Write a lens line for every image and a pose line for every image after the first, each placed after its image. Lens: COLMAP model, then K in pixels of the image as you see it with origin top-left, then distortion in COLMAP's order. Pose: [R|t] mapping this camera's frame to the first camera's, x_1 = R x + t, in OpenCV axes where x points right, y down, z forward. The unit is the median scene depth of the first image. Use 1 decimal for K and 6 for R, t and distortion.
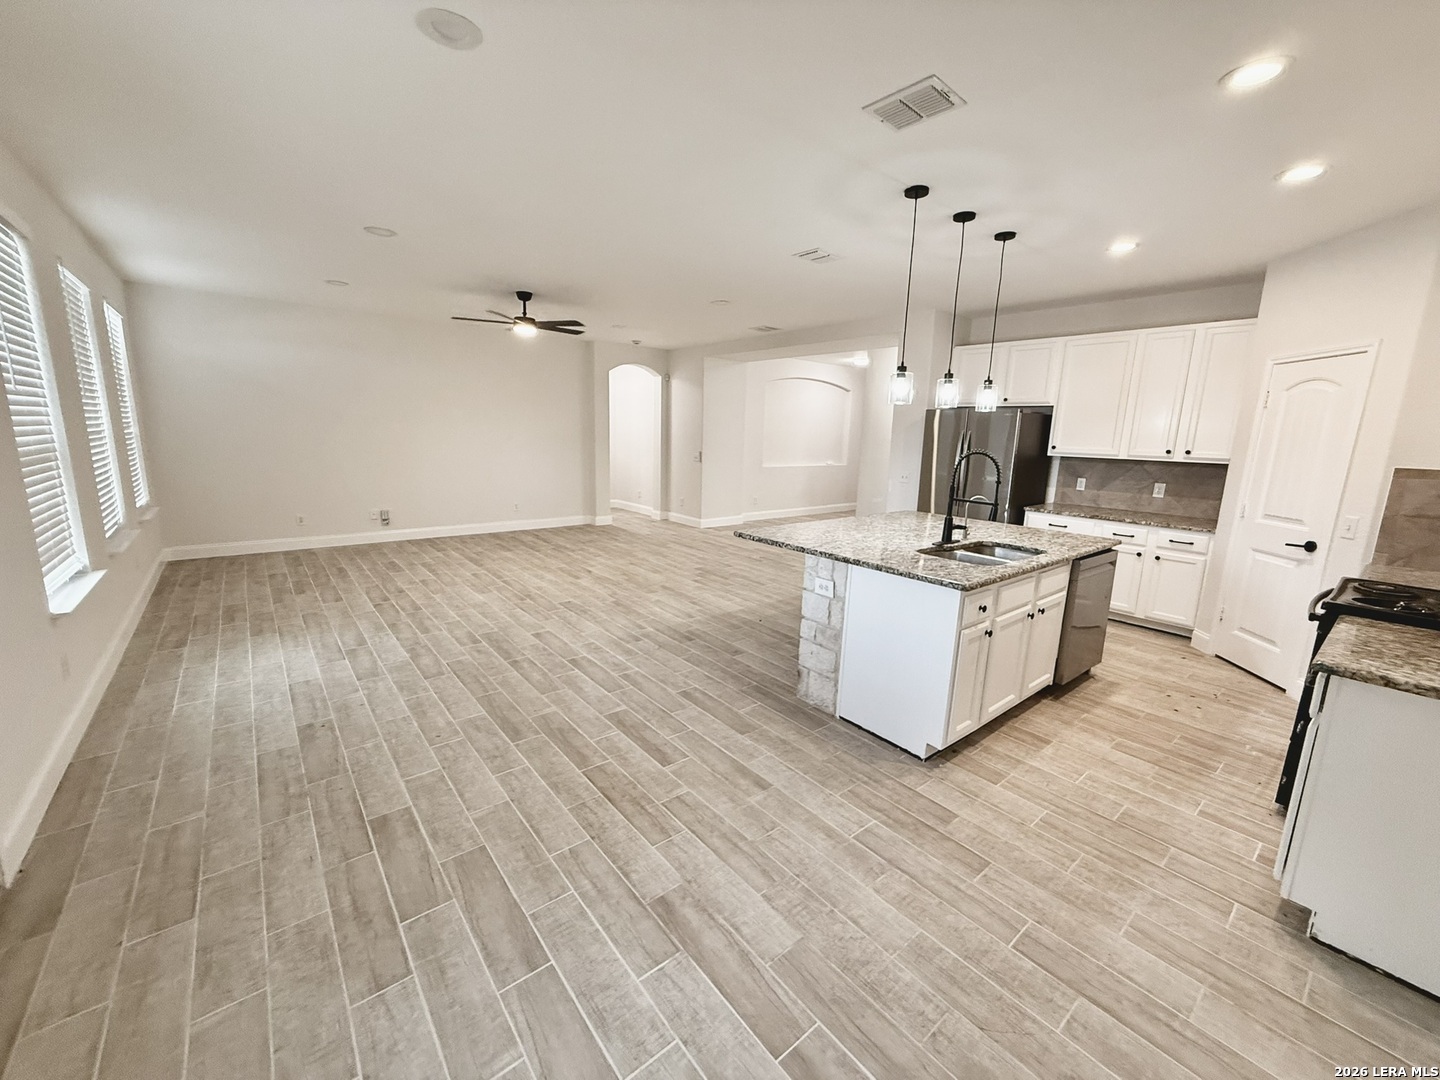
lens RADIAL K [[572.8, 0, 723.1], [0, 572.8, 538.2], [0, 0, 1]] dist [0.002669, -0.000268]
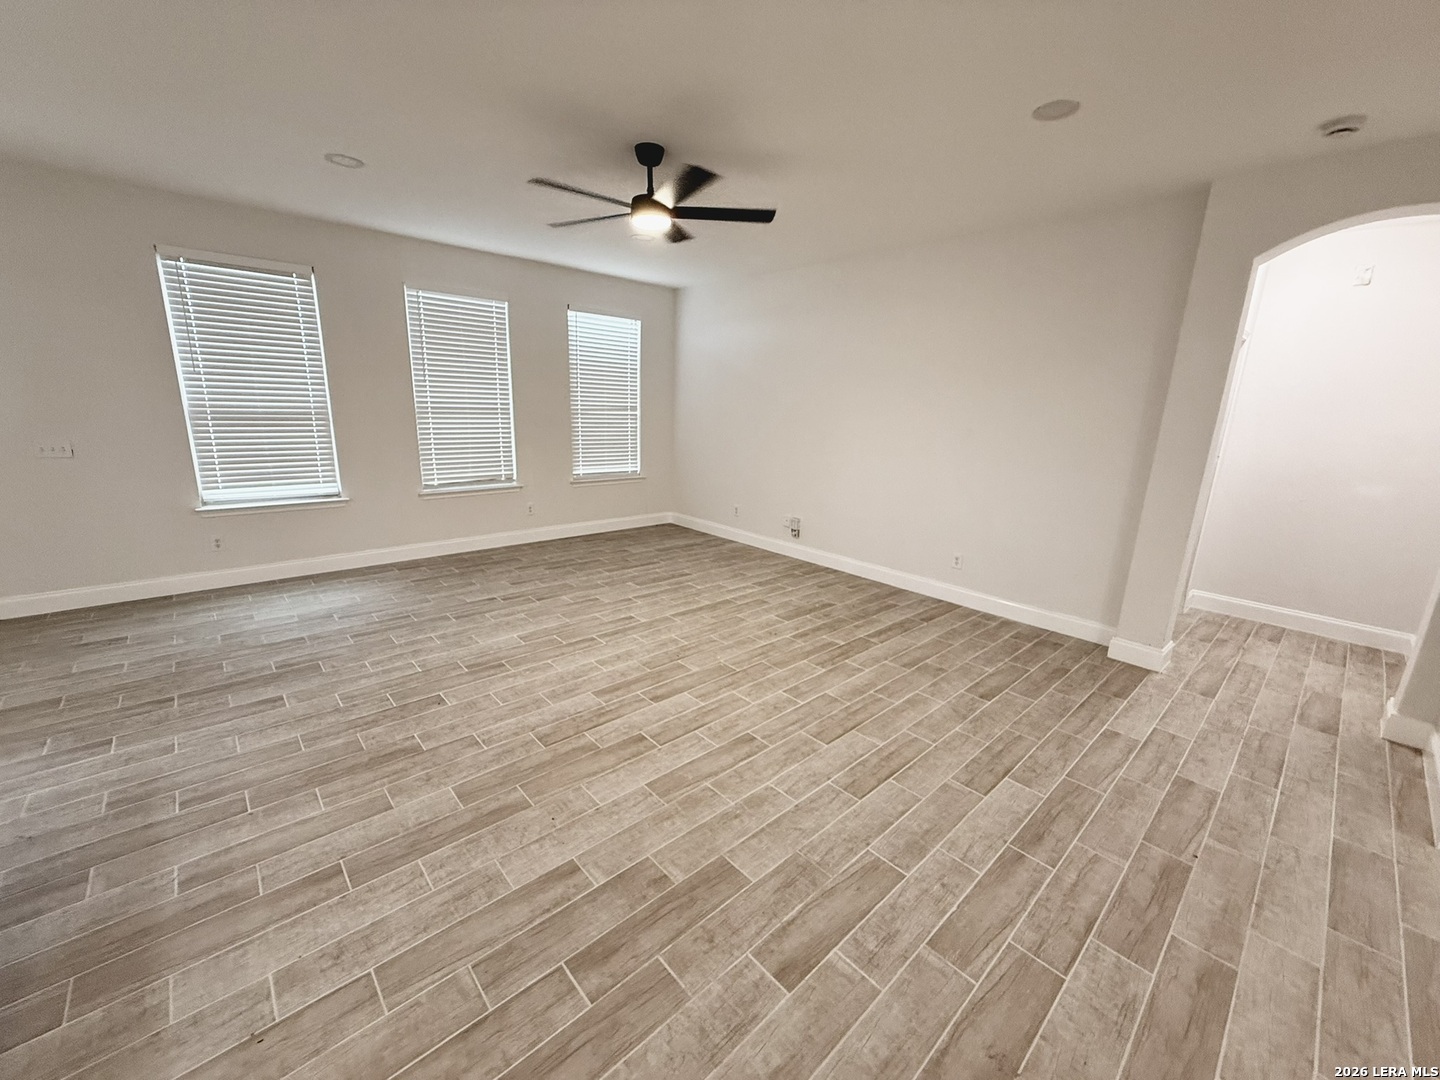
lens RADIAL K [[572.8, 0, 718.5], [0, 572.8, 541.8], [0, 0, 1]] dist [0.002669, -0.000268]
pose [[0.049093, 0.211775, -0.976085, 0.376001], [-0.217443, 0.956089, 0.196500, -0.301056], [0.974838, 0.202596, 0.092987, 1.642739]]
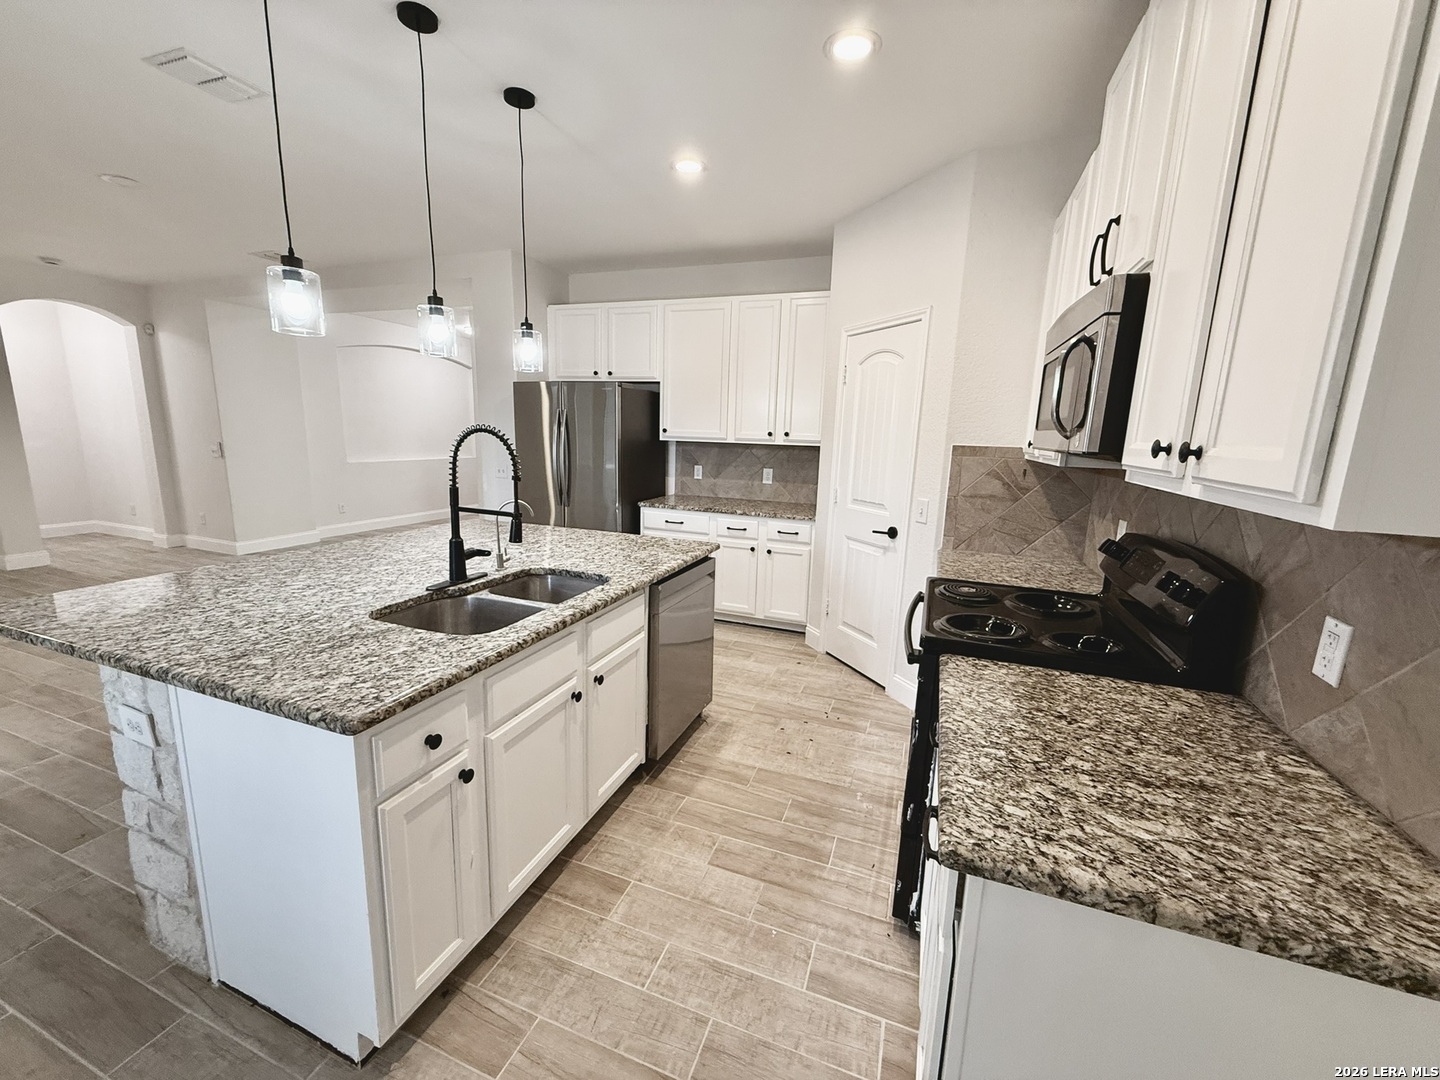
lens RADIAL K [[572.8, 0, 717.4], [0, 572.8, 535.9], [0, 0, 1]] dist [0.002669, -0.000268]
pose [[0.867473, -0.091603, 0.488977, 0.310632], [0.086744, 0.995696, 0.032641, -0.033140], [-0.489863, 0.014101, 0.871686, 0.317887]]
